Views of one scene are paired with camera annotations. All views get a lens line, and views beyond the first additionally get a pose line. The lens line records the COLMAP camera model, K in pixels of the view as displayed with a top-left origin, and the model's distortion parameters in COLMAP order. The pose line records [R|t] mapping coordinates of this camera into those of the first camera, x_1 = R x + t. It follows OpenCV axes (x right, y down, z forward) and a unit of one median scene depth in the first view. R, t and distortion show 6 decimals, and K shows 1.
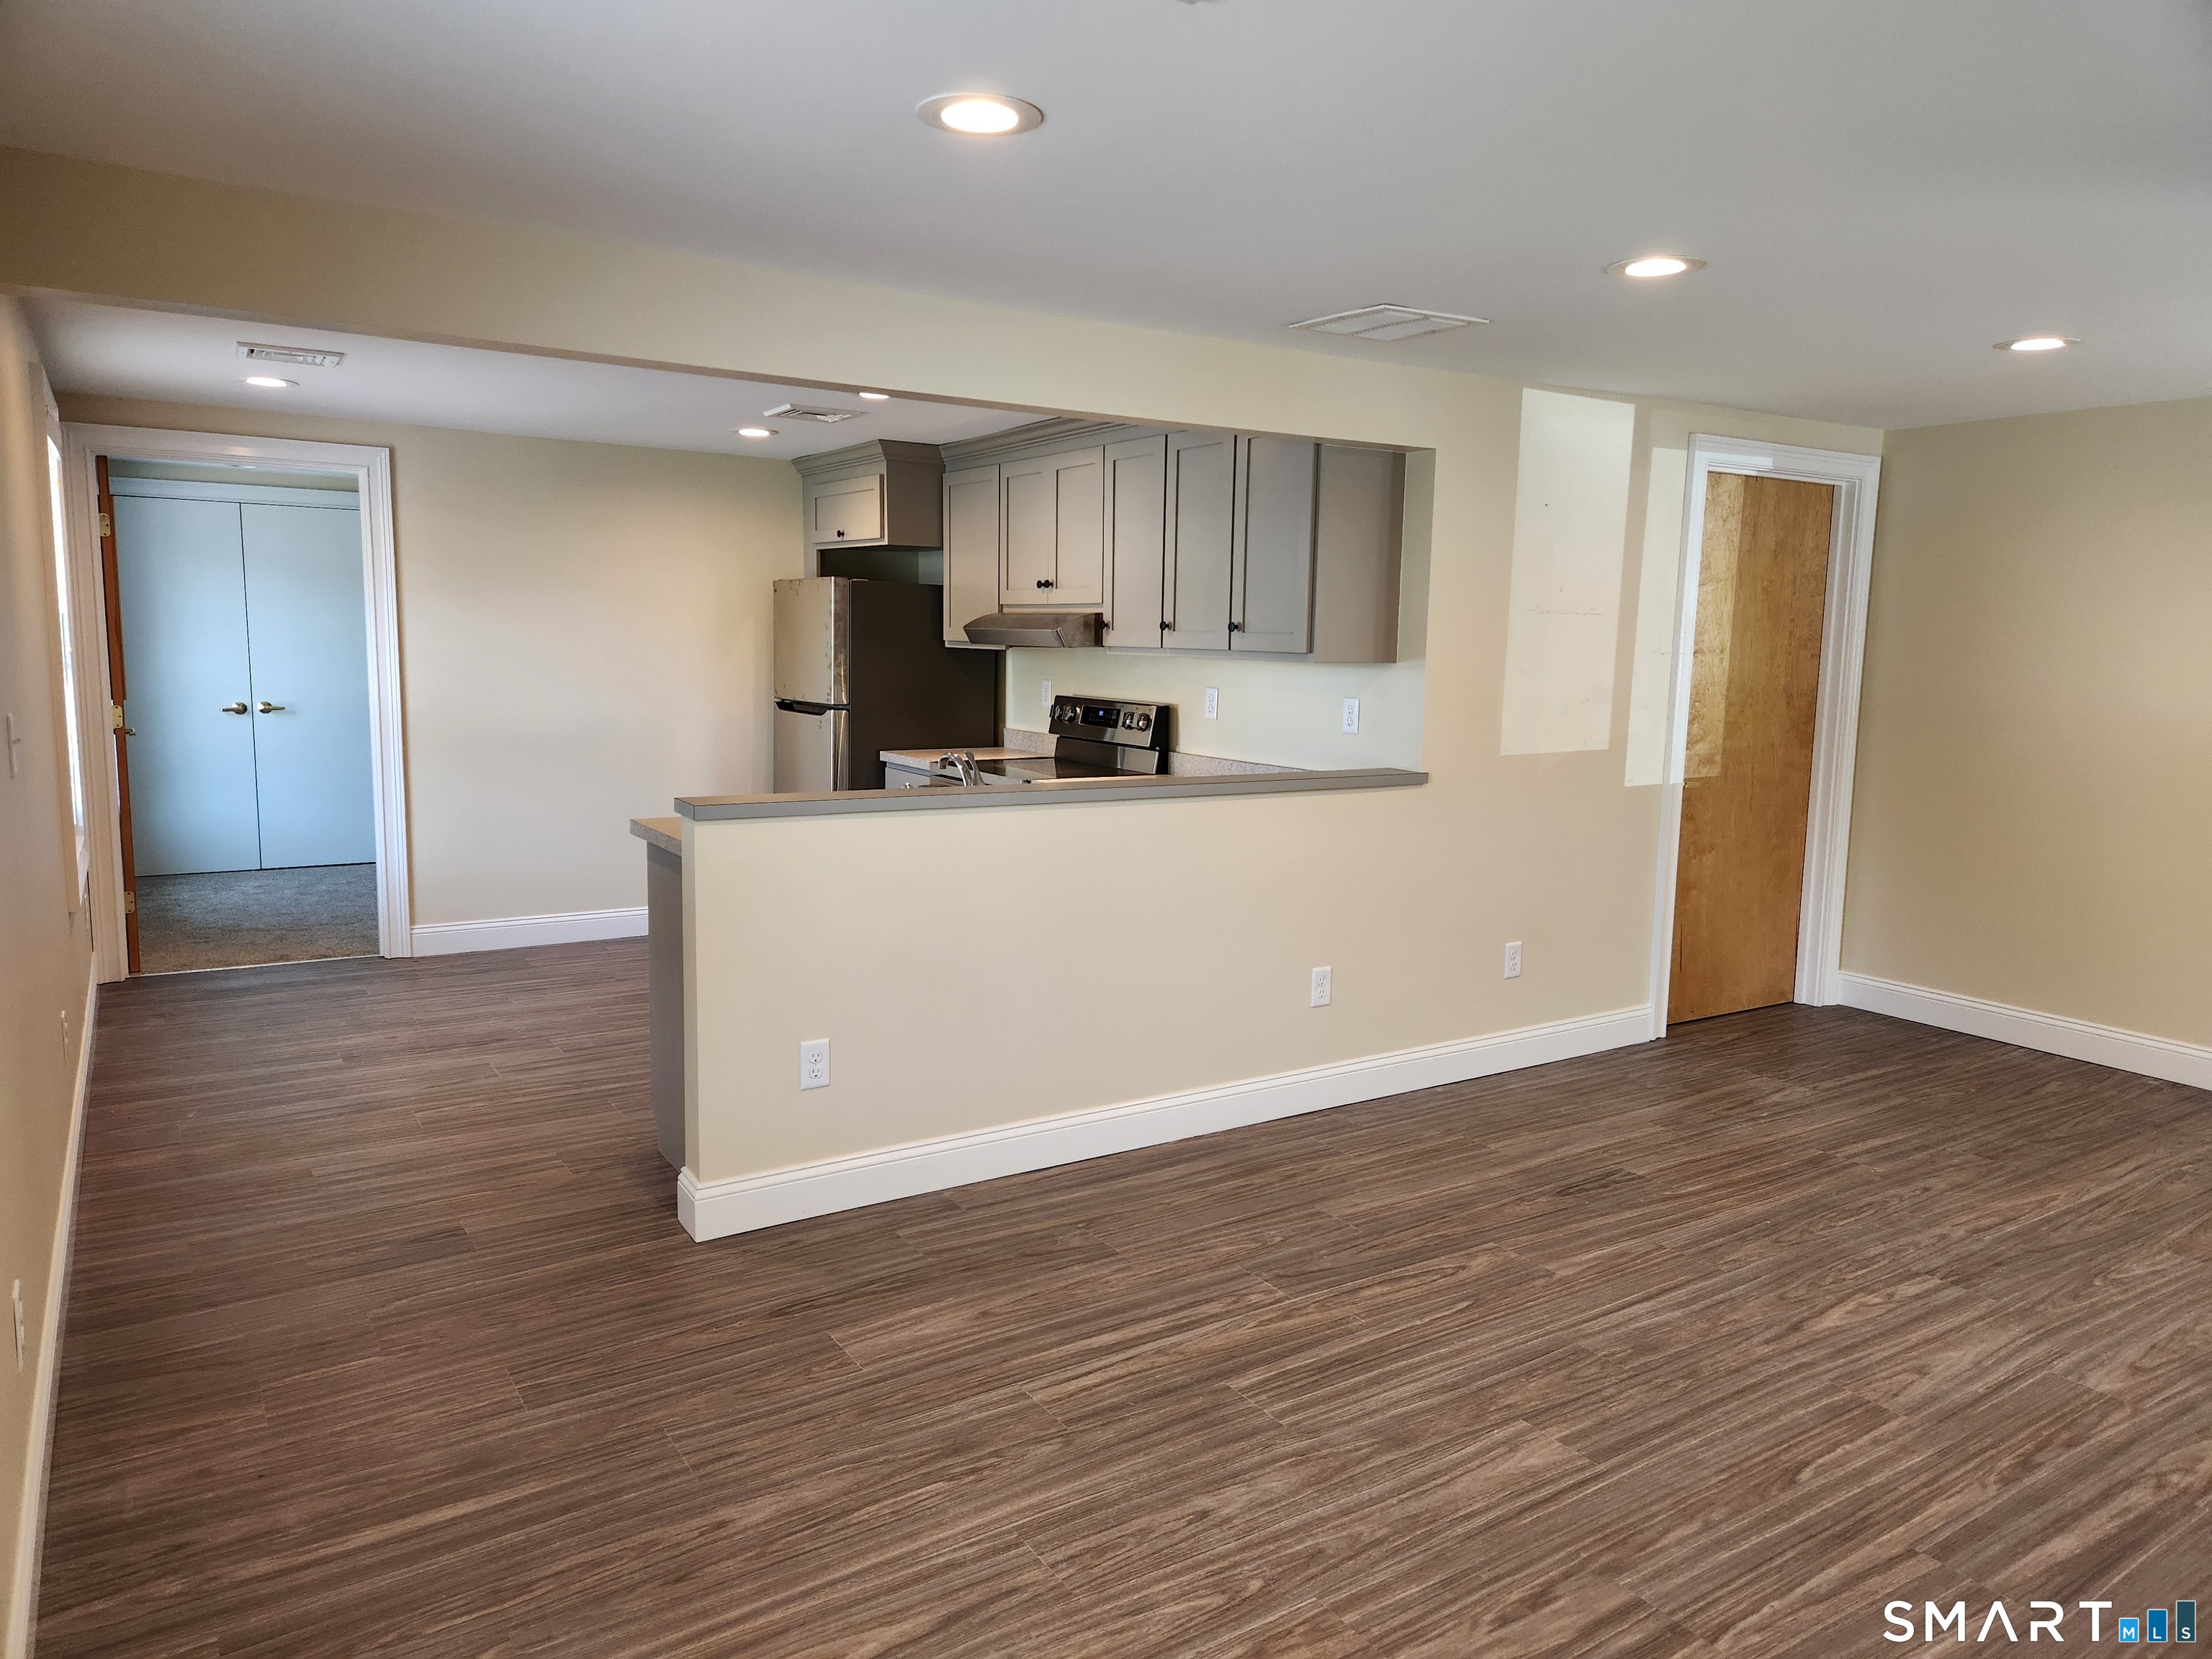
lens RADIAL K [[1480.5, 0, 1113.0], [0, 1480.5, 817.0], [0, 0, 1]] dist [0.053004, -0.039253]
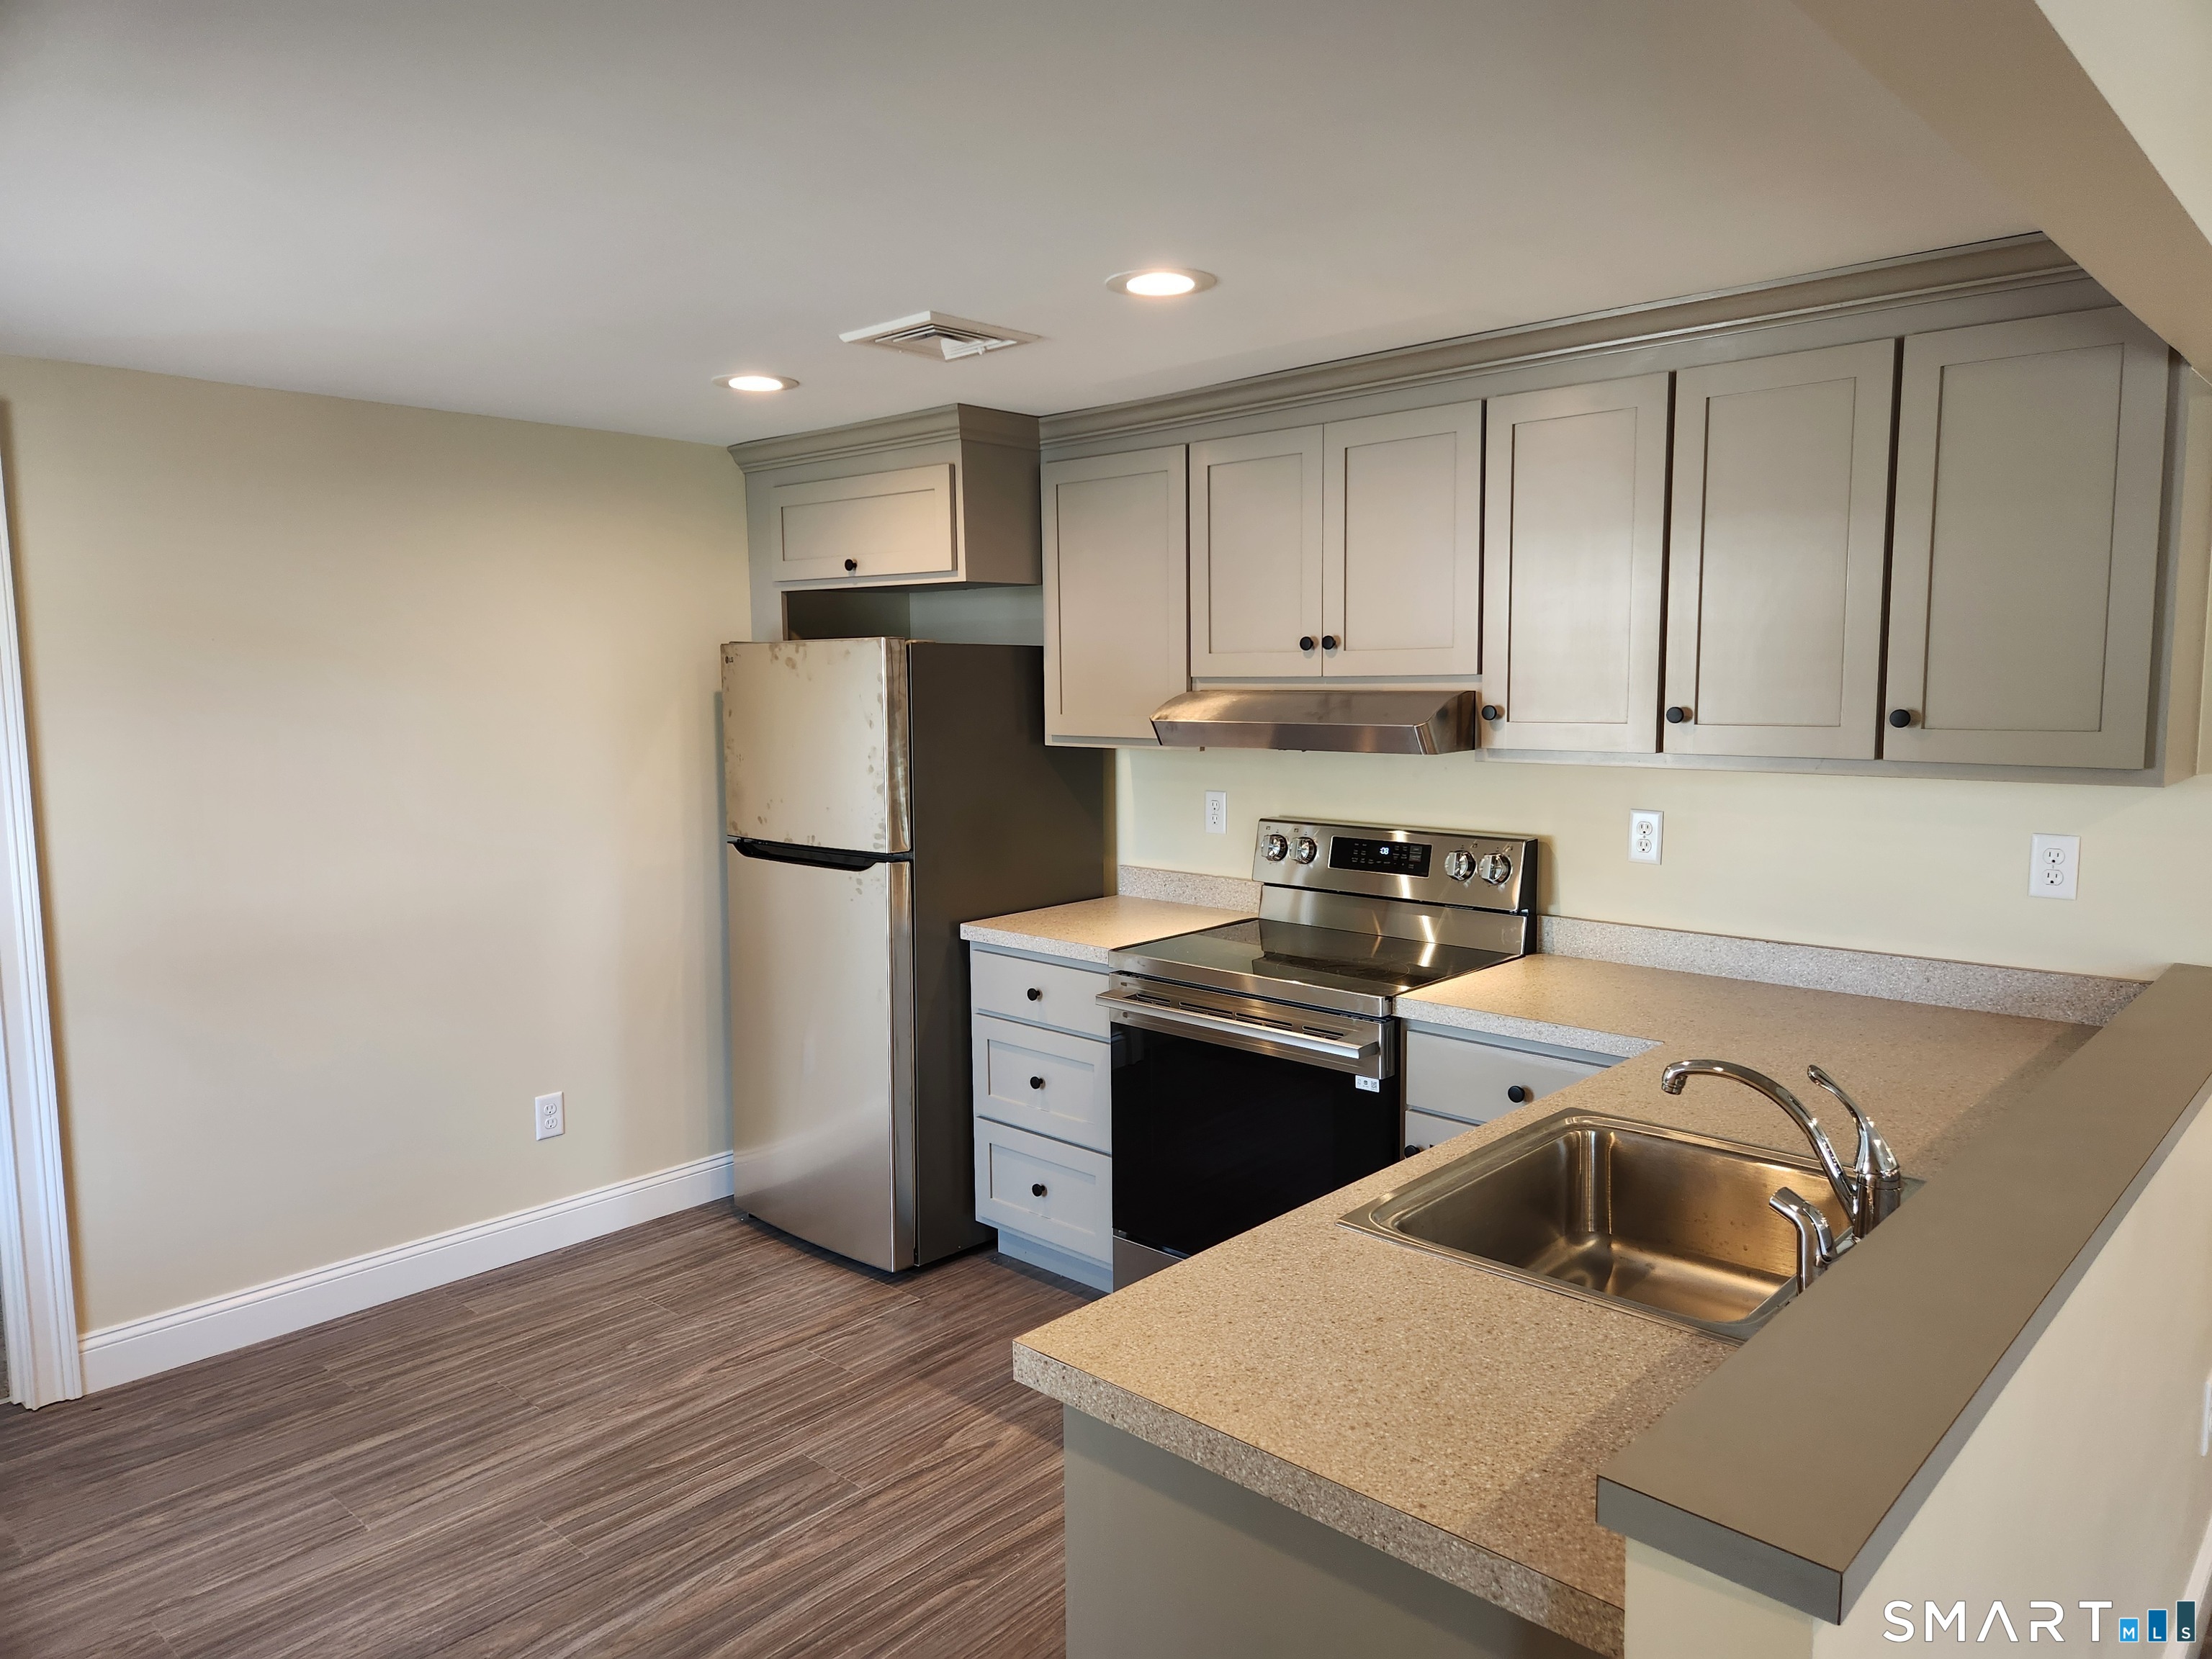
lens RADIAL K [[1480.5, 0, 1122.9], [0, 1480.5, 823.3], [0, 0, 1]] dist [0.053004, -0.039253]
pose [[0.966339, -0.052668, 0.251824, -0.426430], [0.058169, 0.998202, -0.014447, -0.127896], [-0.250610, 0.028609, 0.967665, 0.708350]]
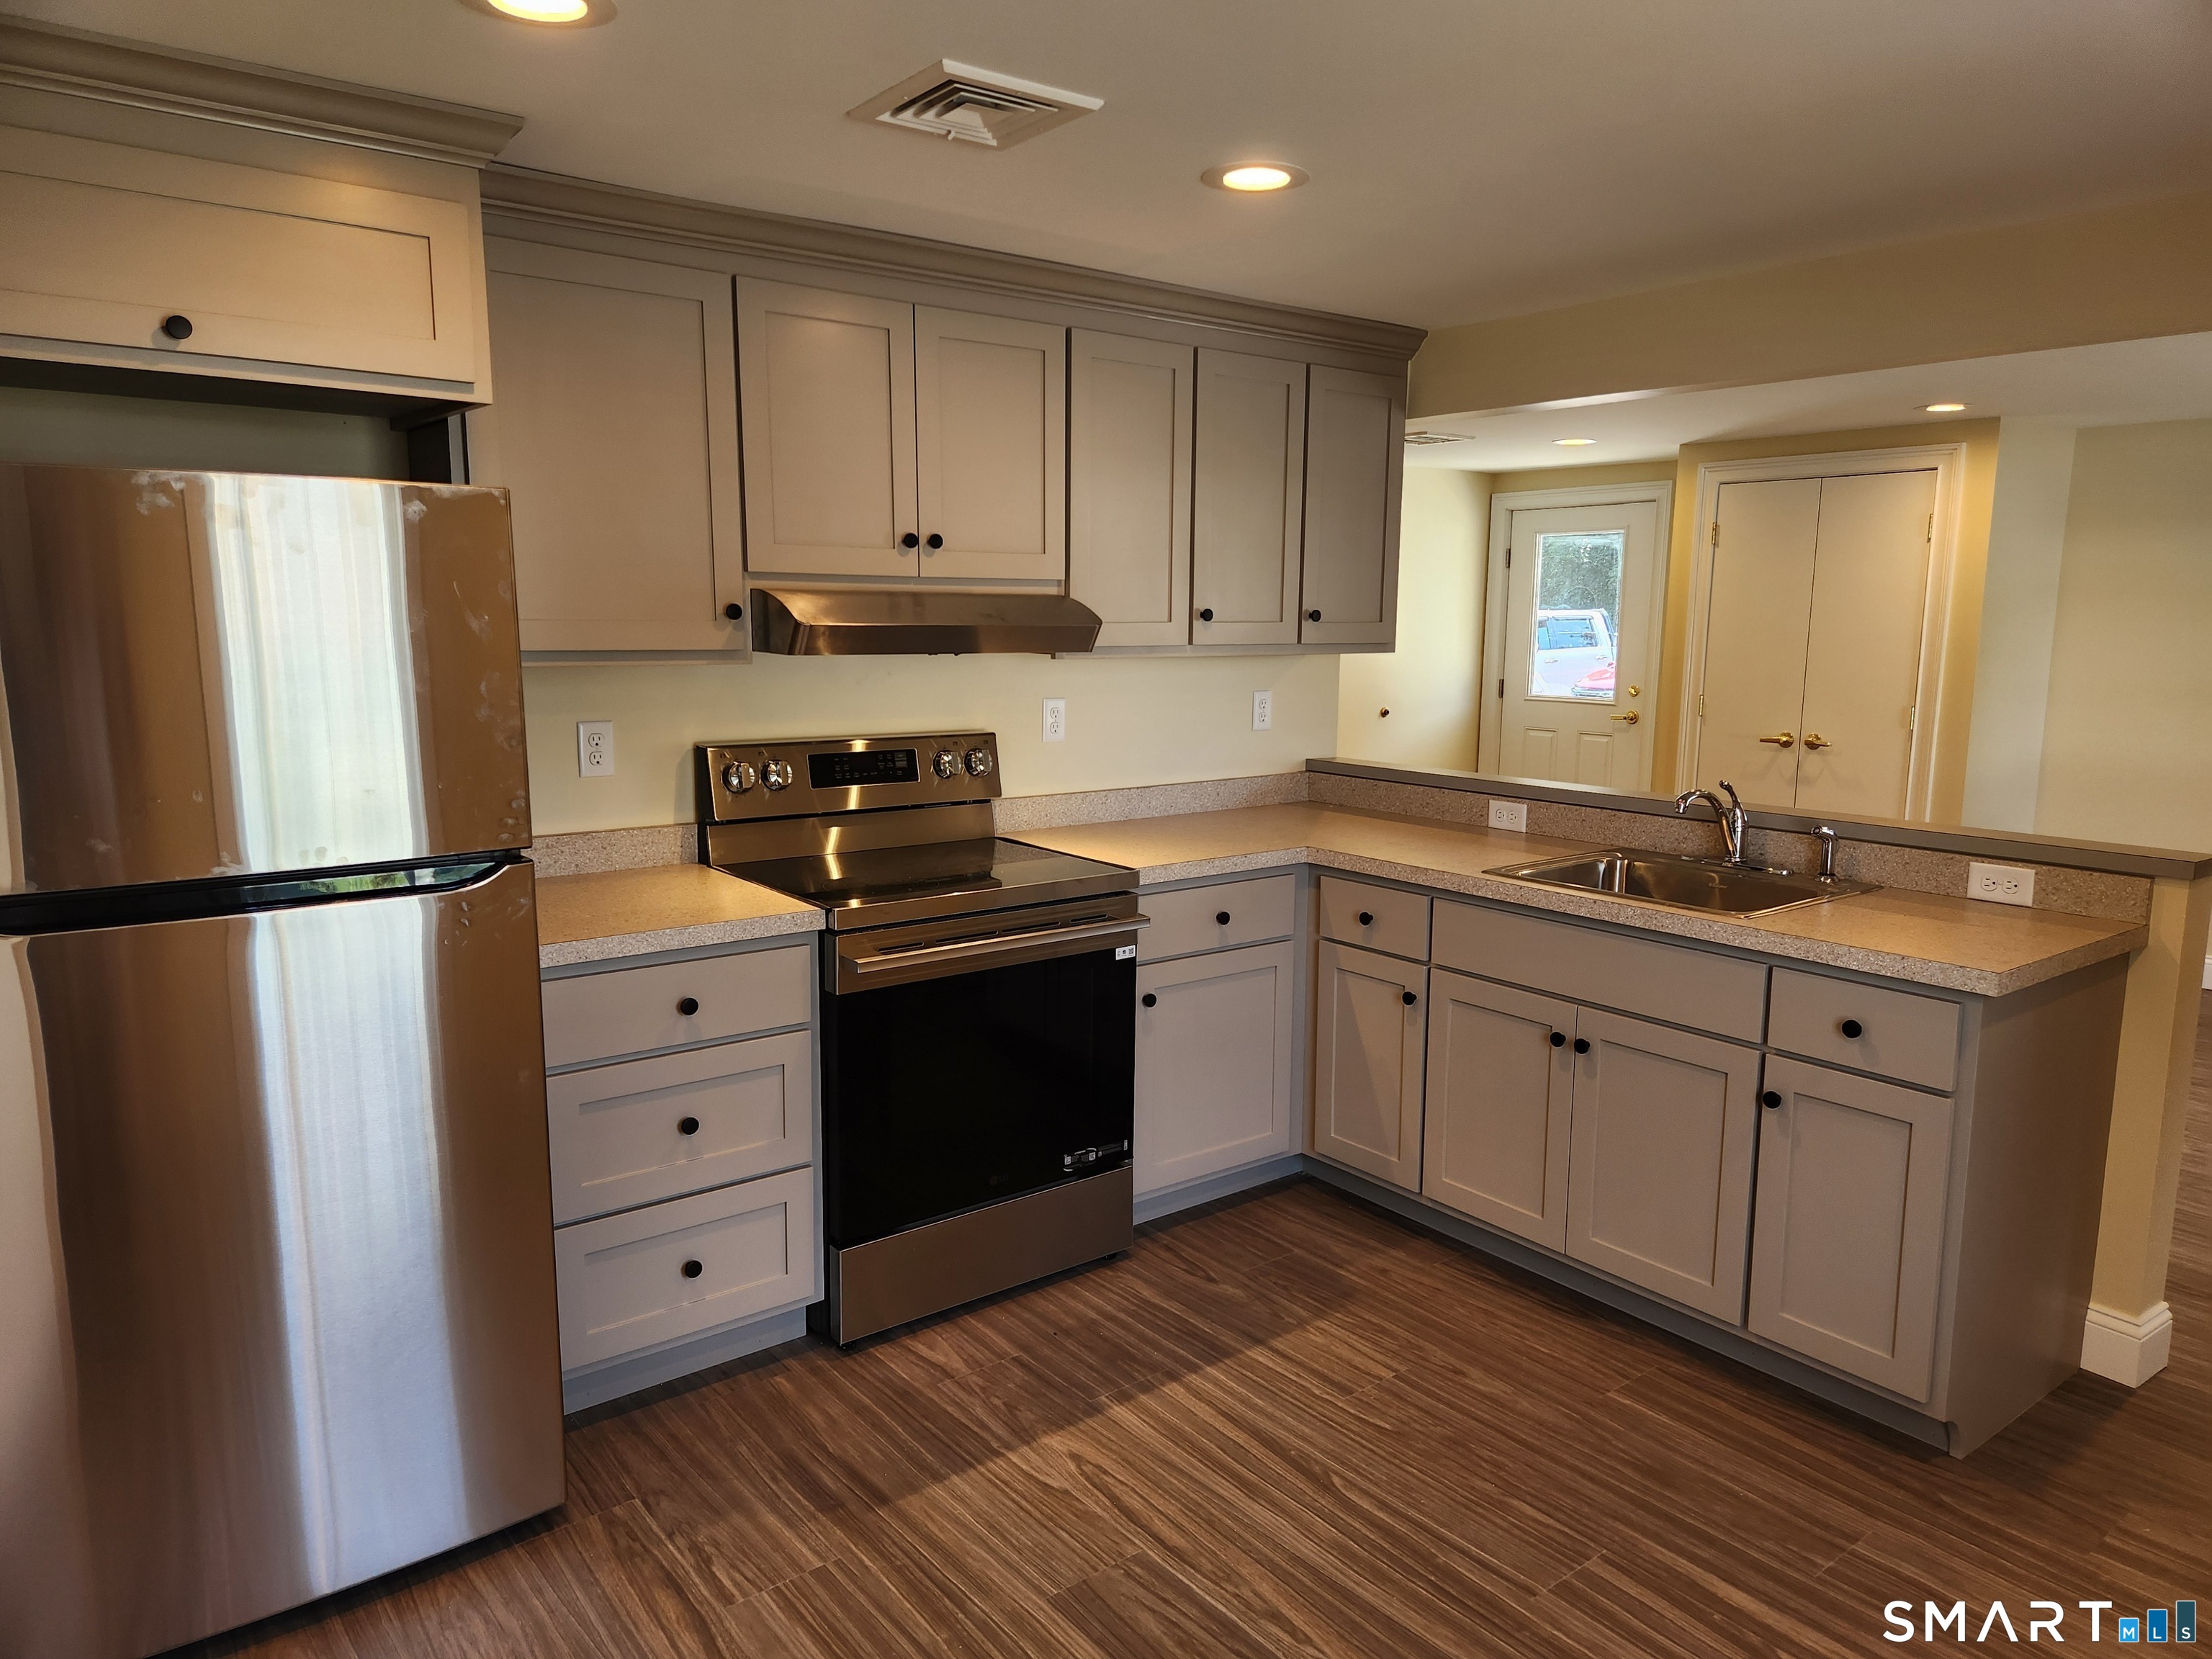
lens RADIAL K [[1480.5, 0, 1129.2], [0, 1480.5, 835.4], [0, 0, 1]] dist [0.053004, -0.039253]
pose [[-0.100690, -0.174340, 0.979524, -0.965278], [0.110006, 0.976540, 0.185117, -0.224802], [-0.988818, 0.126393, -0.079149, 1.533528]]
